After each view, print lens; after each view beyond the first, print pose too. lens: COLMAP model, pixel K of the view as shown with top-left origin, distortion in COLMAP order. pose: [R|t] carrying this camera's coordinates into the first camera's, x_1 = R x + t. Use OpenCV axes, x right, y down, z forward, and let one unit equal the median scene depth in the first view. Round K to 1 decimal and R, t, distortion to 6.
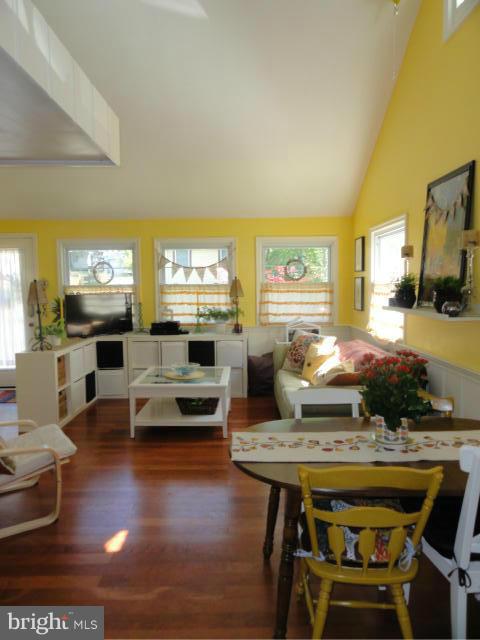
lens RADIAL K [[442.3, 0, 240.0], [0, 442.3, 320.0], [0, 0, 1]] dist [-0.005143, 0.001140]
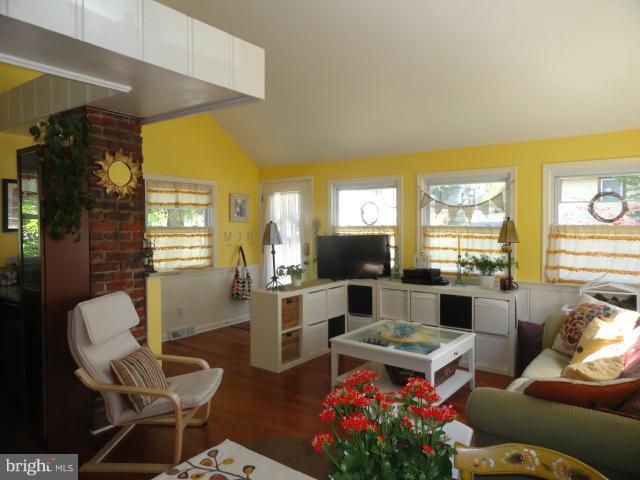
lens RADIAL K [[442.3, 0, 320.0], [0, 442.3, 240.0], [0, 0, 1]] dist [-0.005143, 0.001140]
pose [[0.797989, 0.028980, -0.601974, 0.189969], [-0.052096, 0.998421, -0.020995, -0.023449], [0.600416, 0.048114, 0.798239, 0.179073]]
